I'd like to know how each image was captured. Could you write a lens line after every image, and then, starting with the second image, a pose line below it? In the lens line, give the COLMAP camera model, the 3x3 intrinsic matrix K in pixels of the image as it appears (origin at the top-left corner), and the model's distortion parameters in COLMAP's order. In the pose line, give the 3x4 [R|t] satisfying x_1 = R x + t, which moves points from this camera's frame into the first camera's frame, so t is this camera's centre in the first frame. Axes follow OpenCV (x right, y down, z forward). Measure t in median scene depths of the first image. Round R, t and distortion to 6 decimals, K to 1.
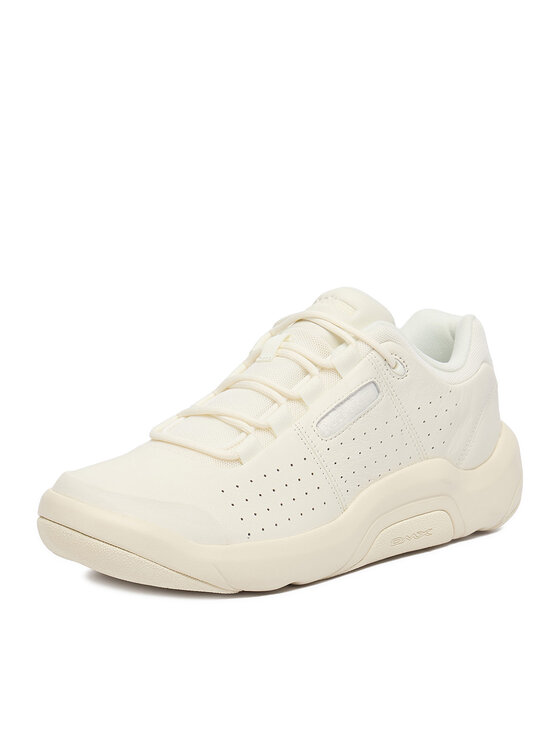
lens RADIAL K [[1735.2, 0, 280.0], [0, 1735.2, 373.0], [0, 0, 1]] dist [0.000677, 0.006032]
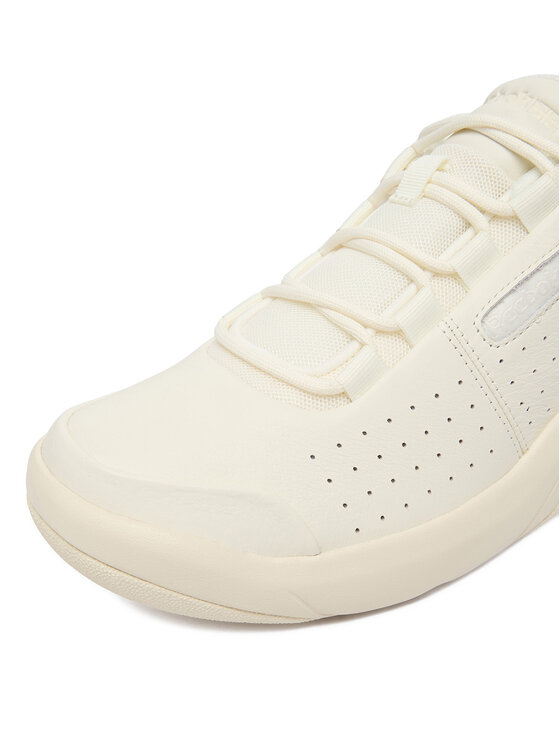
lens RADIAL K [[835.9, 0, 280.0], [0, 835.9, 373.0], [0, 0, 1]] dist [0.009059, 0.009782]
pose [[0.978858, 0.024458, -0.203072, 0.011958], [0.037180, 0.955008, 0.294239, -0.039496], [0.201132, -0.295568, 0.933909, 0.711971]]
